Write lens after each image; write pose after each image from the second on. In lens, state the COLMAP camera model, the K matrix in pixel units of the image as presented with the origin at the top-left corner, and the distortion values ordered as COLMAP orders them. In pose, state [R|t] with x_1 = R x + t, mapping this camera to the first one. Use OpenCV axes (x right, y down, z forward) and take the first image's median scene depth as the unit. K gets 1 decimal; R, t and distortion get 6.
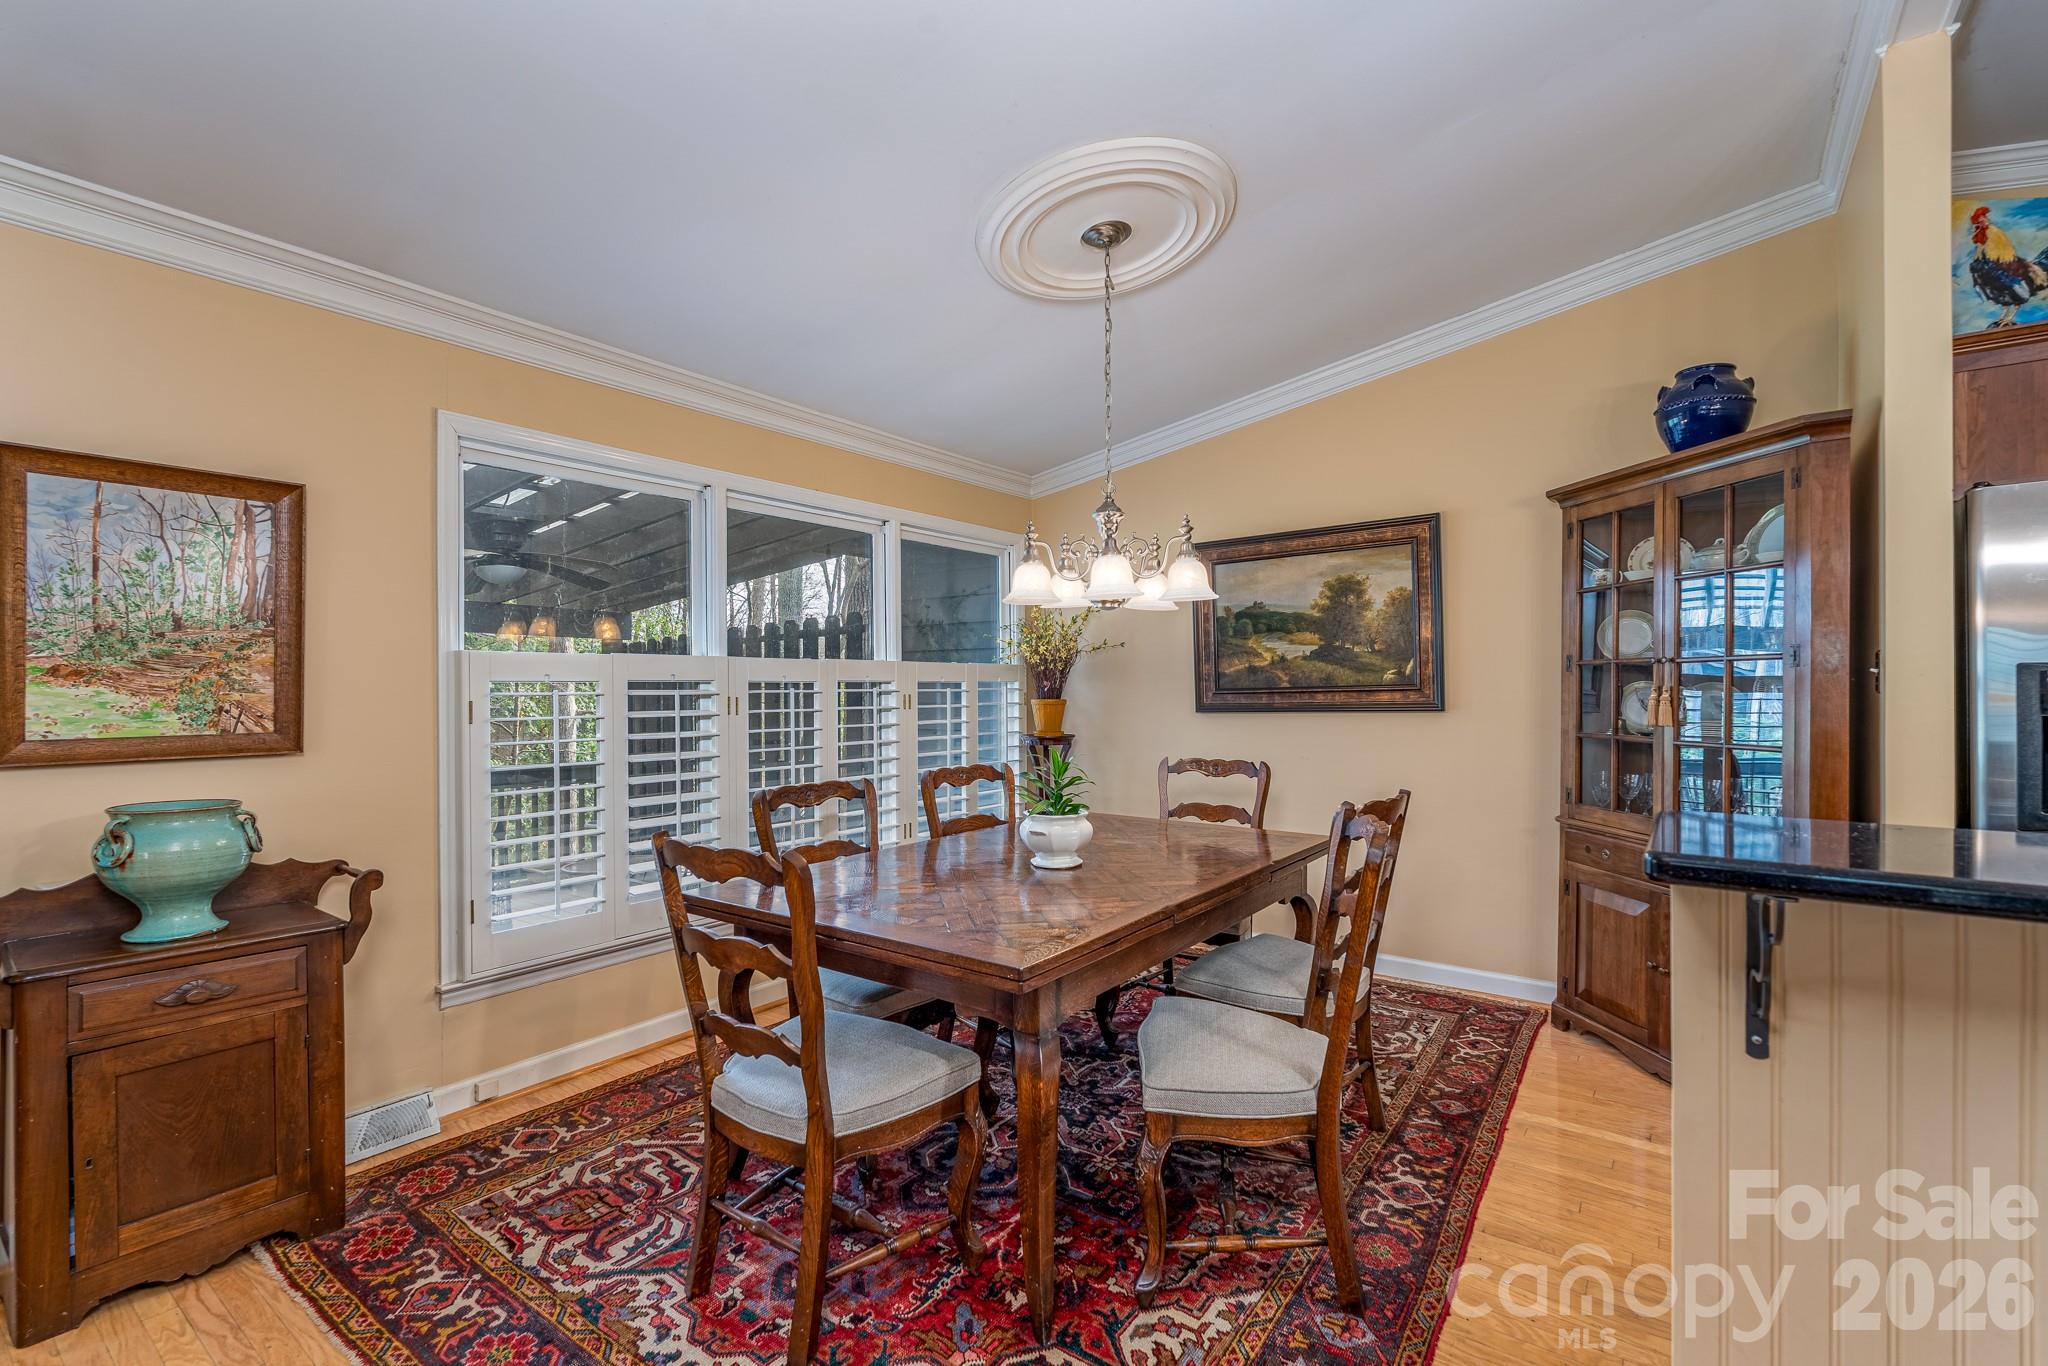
lens RADIAL K [[916.0, 0, 1016.2], [0, 916.0, 694.1], [0, 0, 1]] dist [-0.002778, -0.000299]
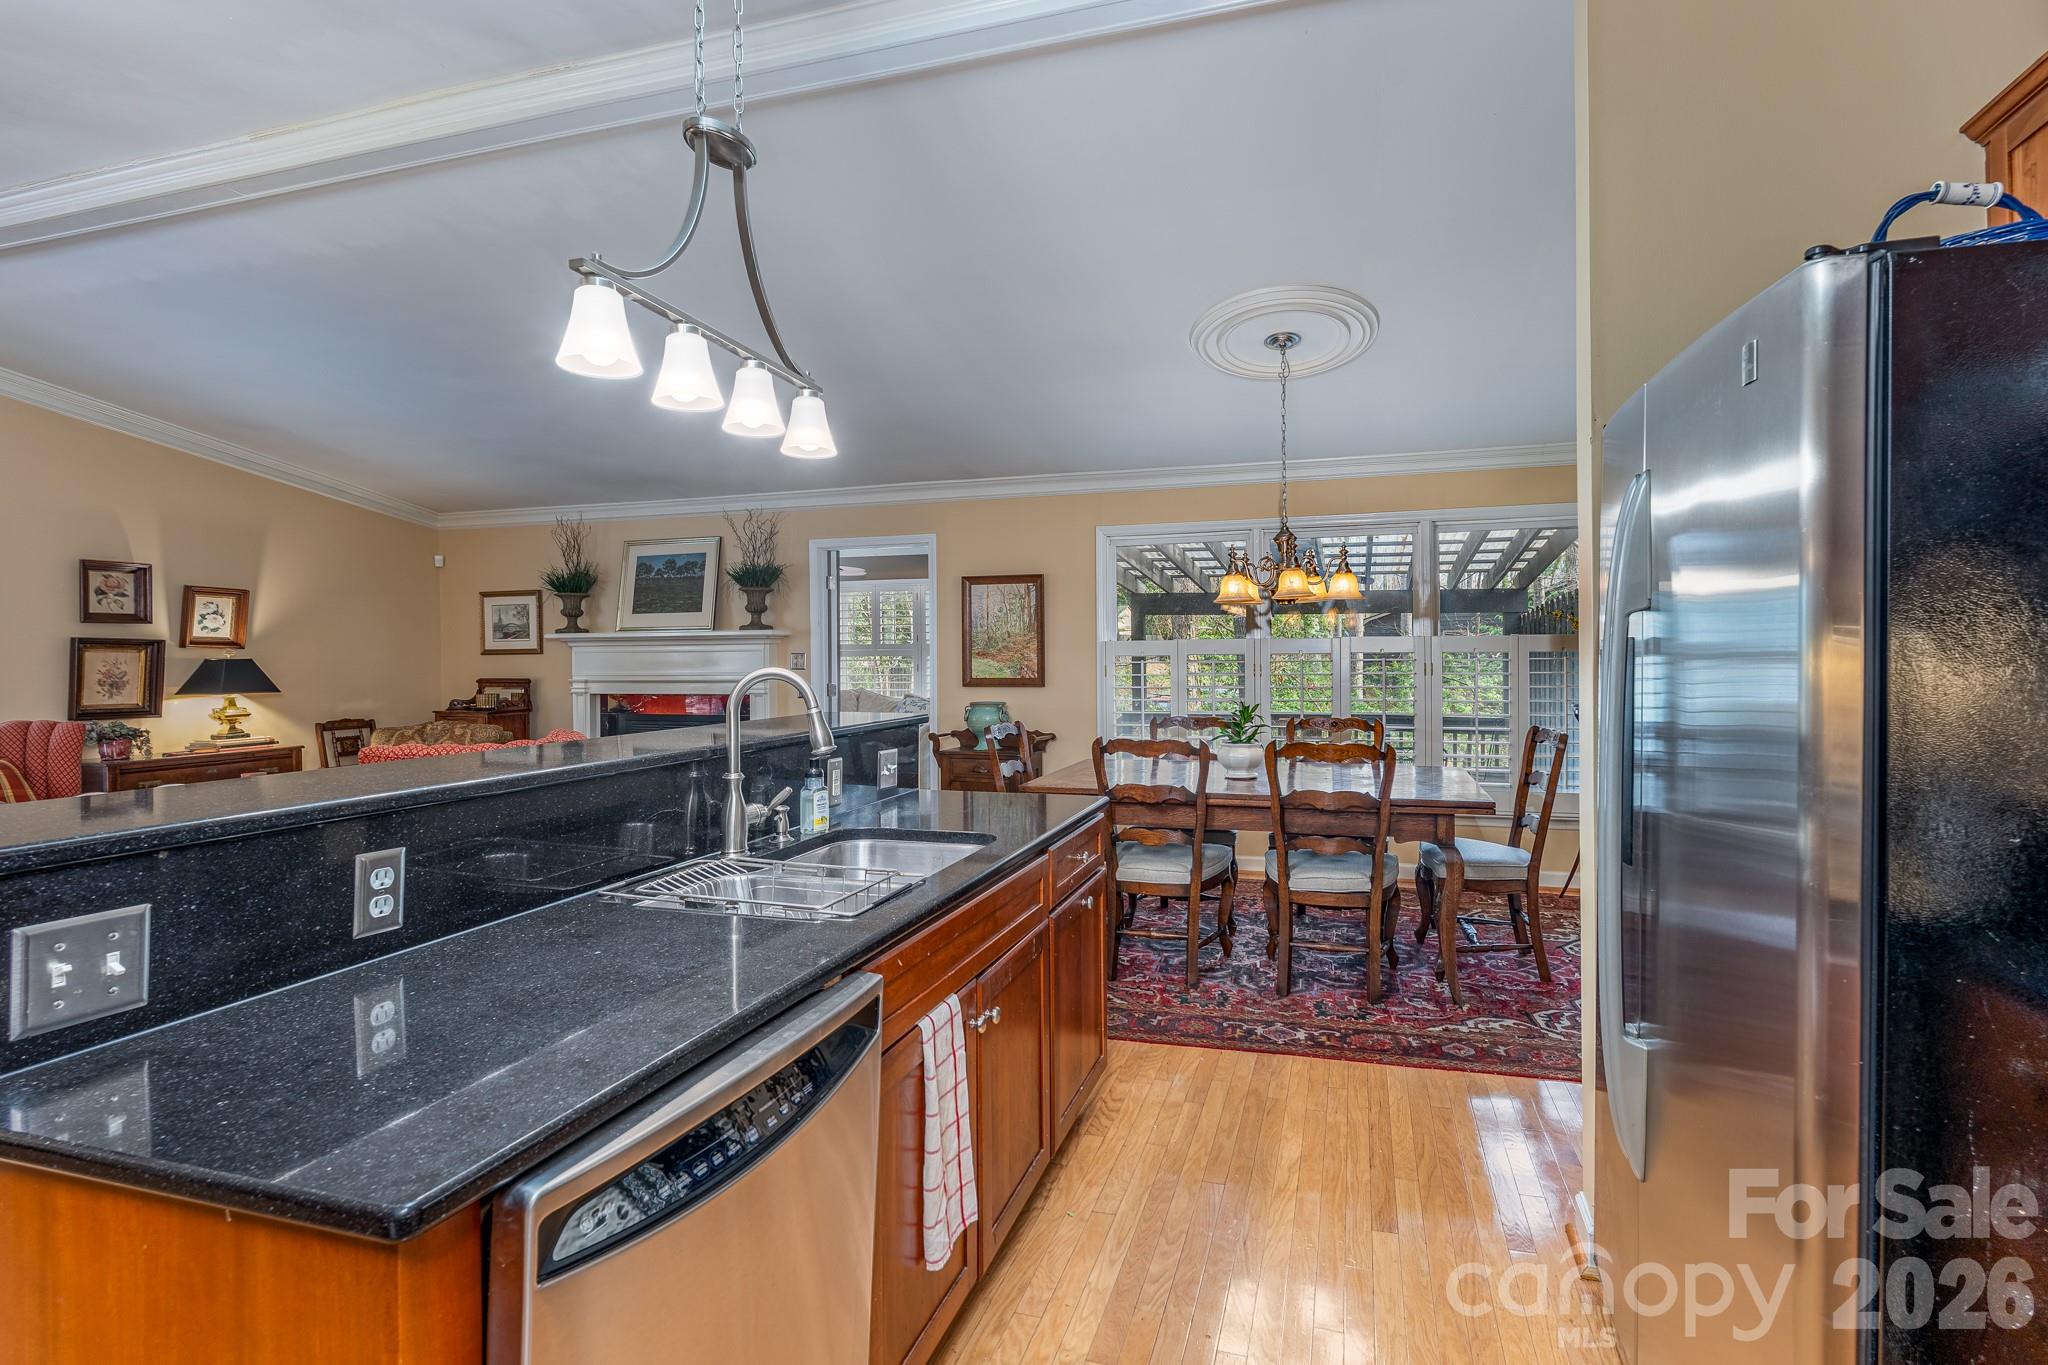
lens RADIAL K [[916.0, 0, 1047.6], [0, 916.0, 659.2], [0, 0, 1]] dist [-0.002778, -0.000299]
pose [[0.354969, 0.016053, -0.934740, 1.218119], [0.006765, 0.999782, 0.019739, -0.044784], [0.934854, -0.013331, 0.354783, 0.134264]]
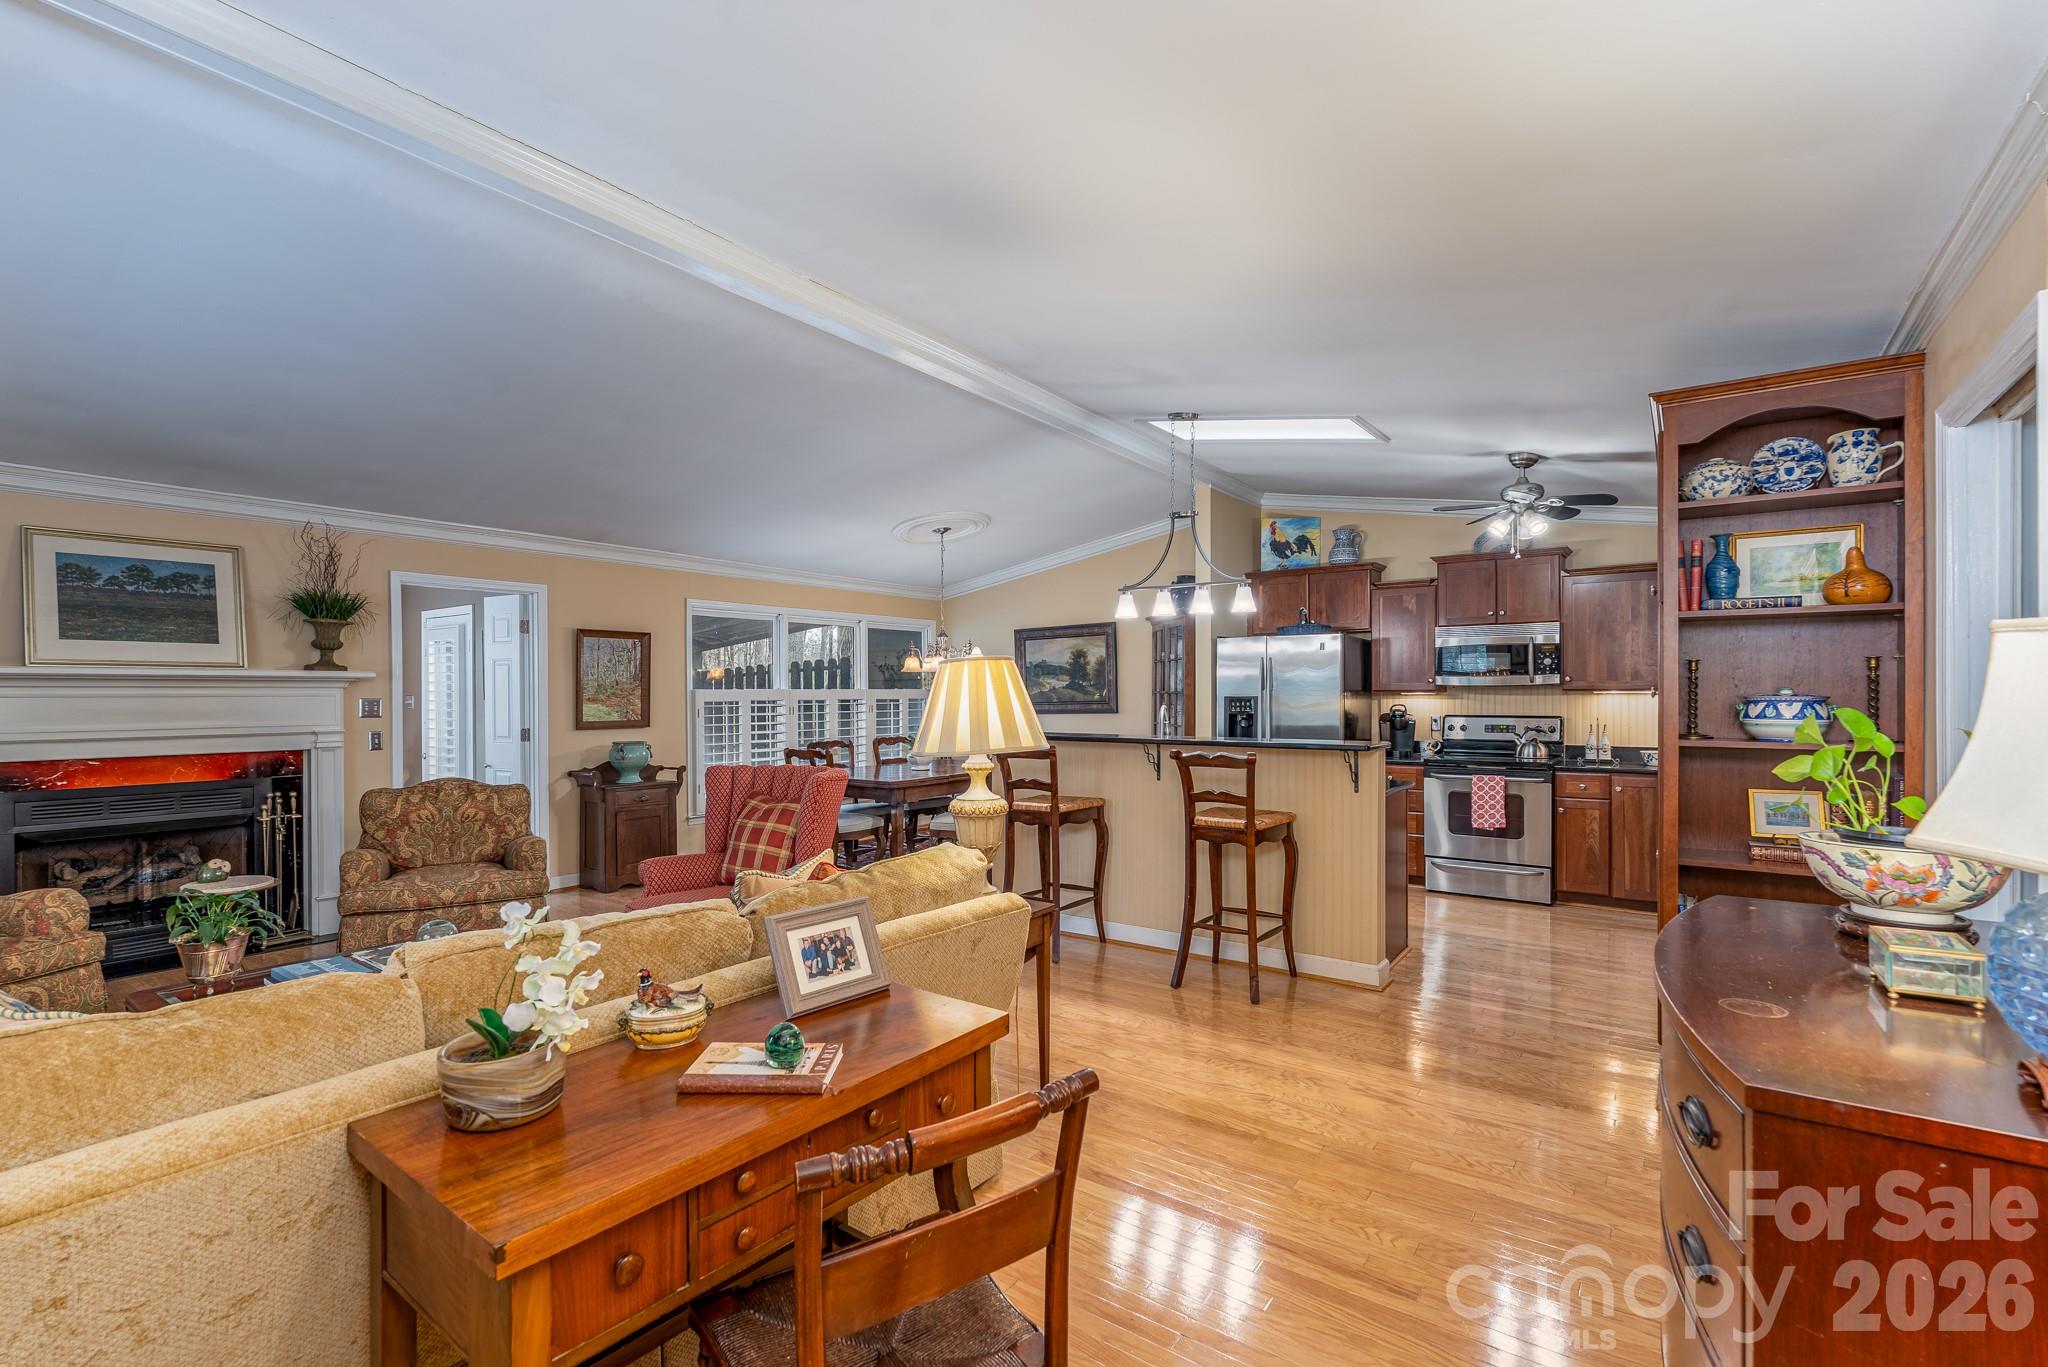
lens RADIAL K [[916.0, 0, 1024.6], [0, 916.0, 698.1], [0, 0, 1]] dist [-0.002778, -0.000299]
pose [[0.999936, 0.000623, 0.011293, 0.295234], [-0.000618, 1.000000, -0.000437, -0.020889], [-0.011294, 0.000430, 0.999936, -1.556680]]
